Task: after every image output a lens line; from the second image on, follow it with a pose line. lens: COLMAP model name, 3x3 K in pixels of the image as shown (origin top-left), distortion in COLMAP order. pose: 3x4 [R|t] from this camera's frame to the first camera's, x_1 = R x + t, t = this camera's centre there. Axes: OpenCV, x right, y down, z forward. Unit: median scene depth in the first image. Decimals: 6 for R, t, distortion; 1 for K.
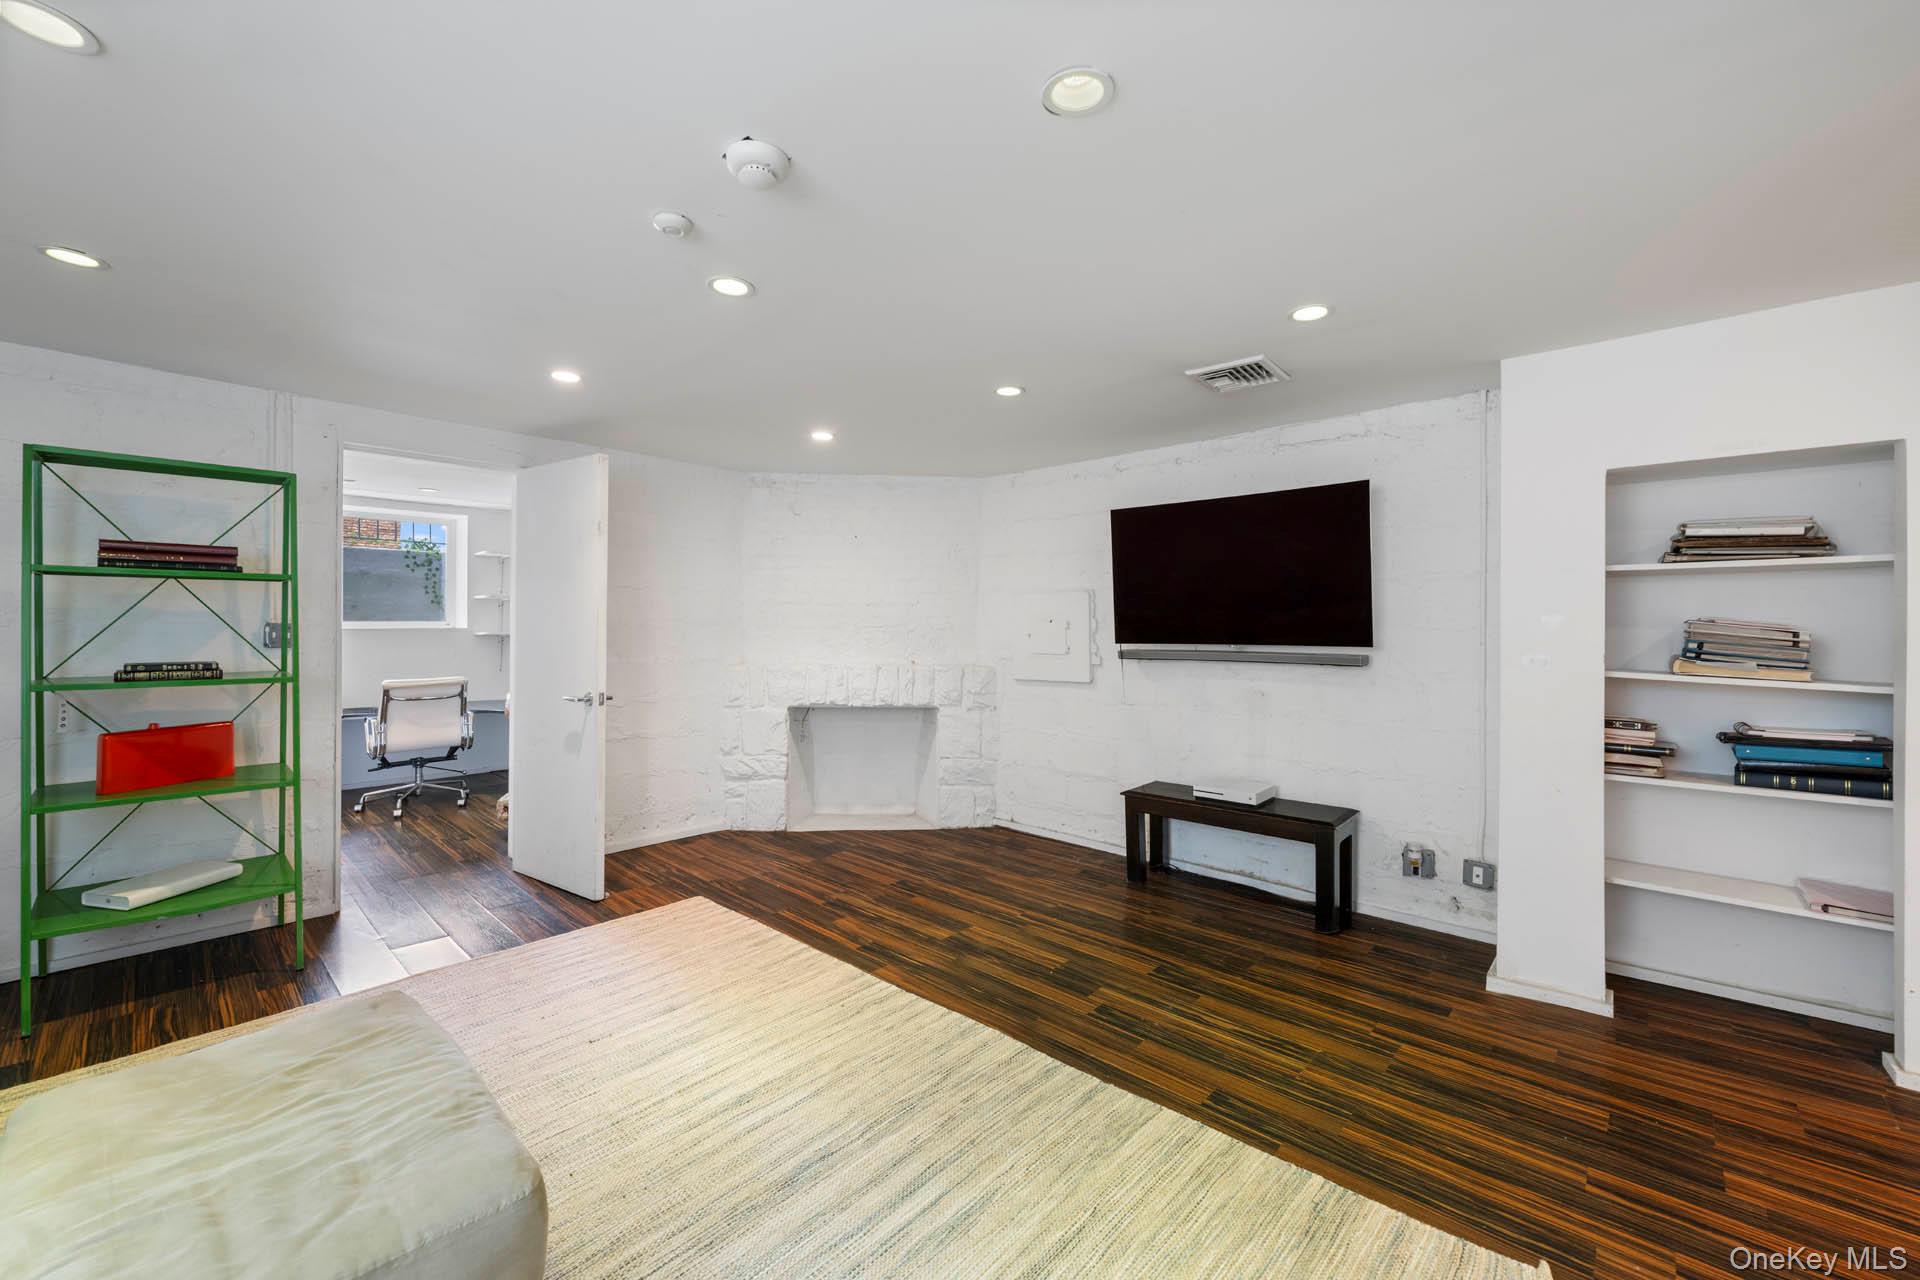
lens RADIAL K [[769.9, 0, 951.6], [0, 769.9, 626.8], [0, 0, 1]] dist [-0.002331, -0.000028]
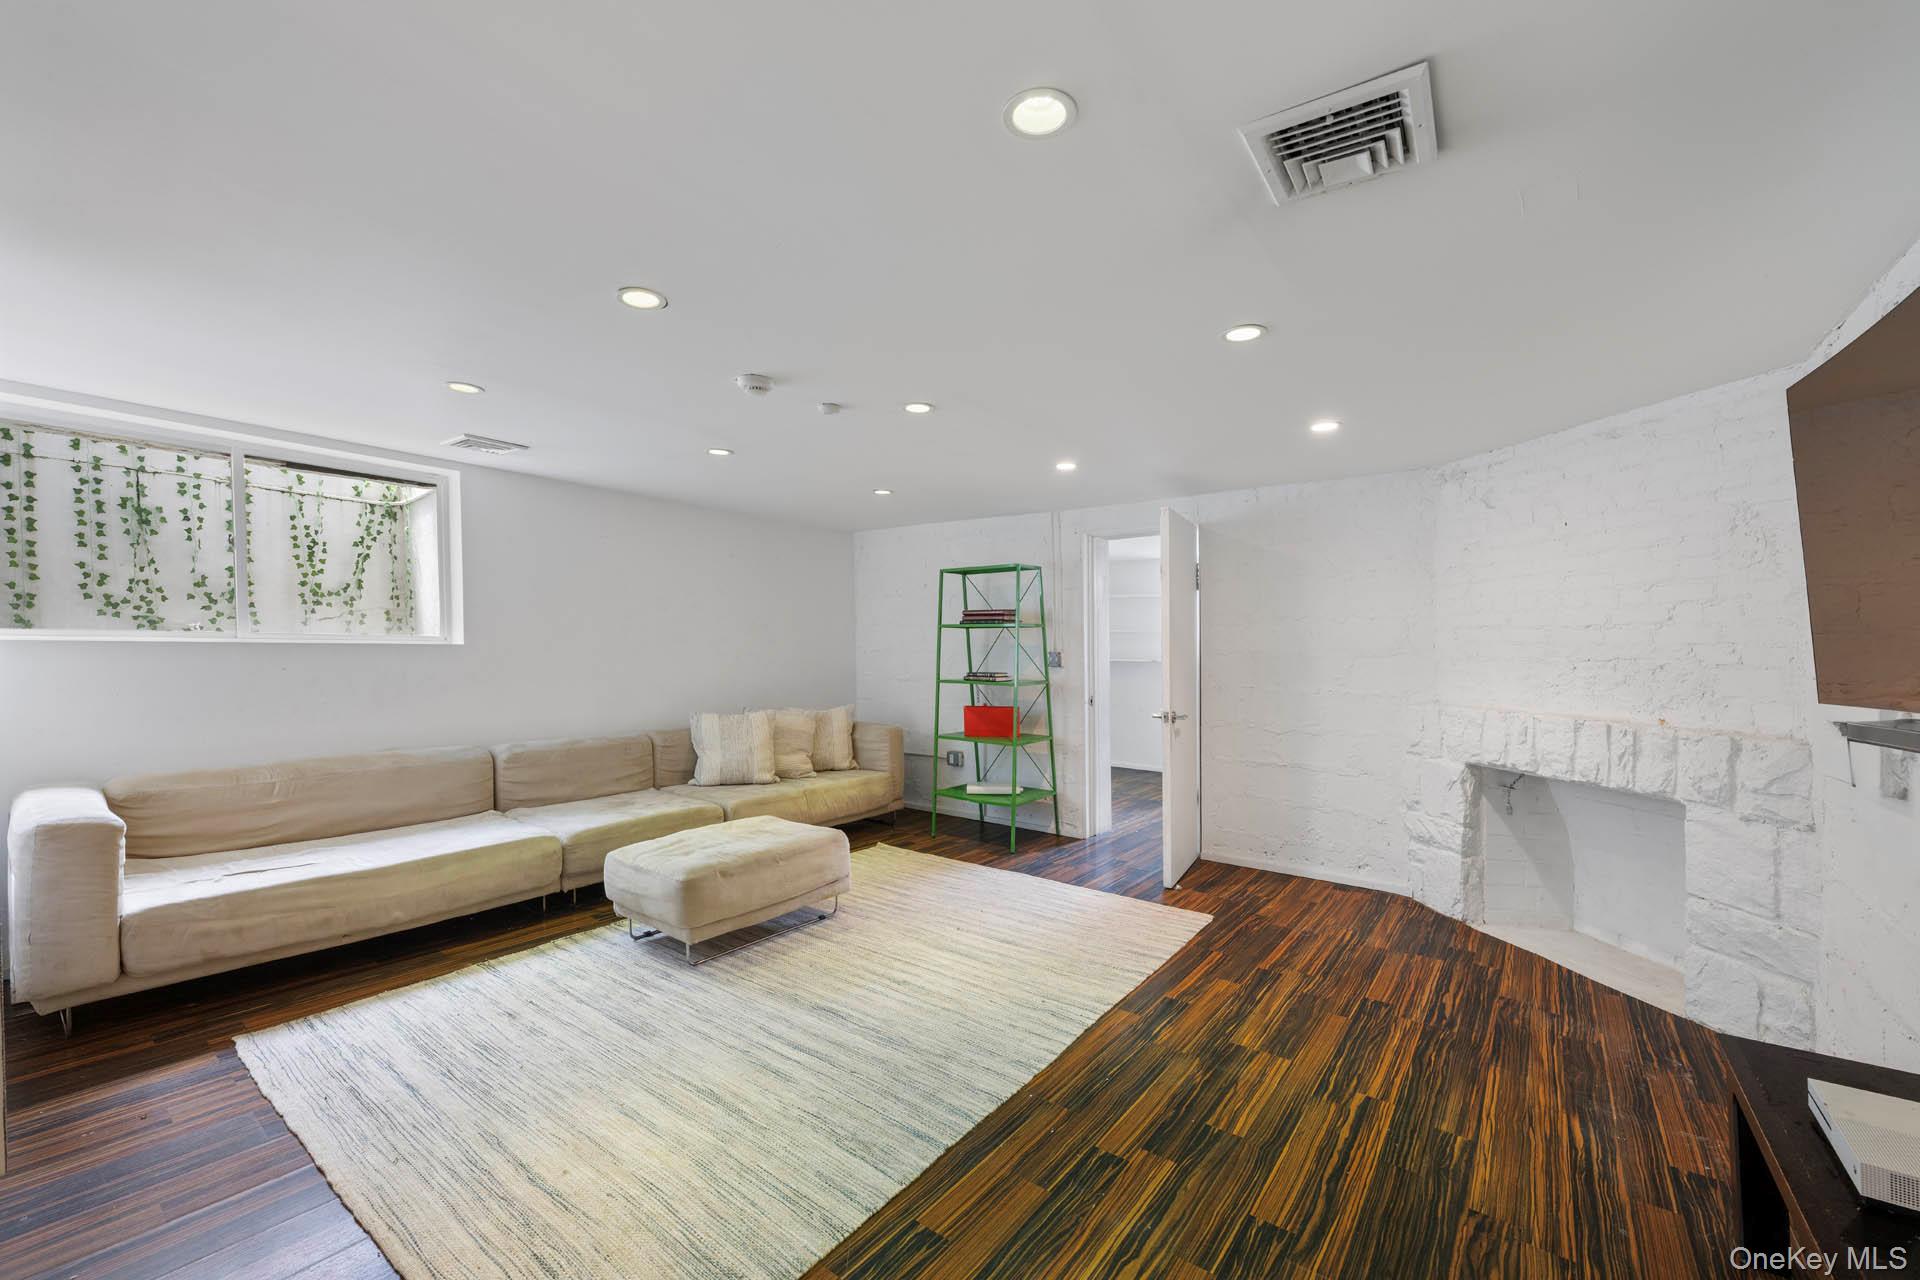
lens RADIAL K [[769.9, 0, 952.9], [0, 769.9, 648.2], [0, 0, 1]] dist [-0.002331, -0.000028]
pose [[0.094913, -0.003621, -0.995479, 0.678606], [-0.012118, 0.999915, -0.004793, -0.001211], [0.995412, 0.012518, 0.094861, 0.553635]]
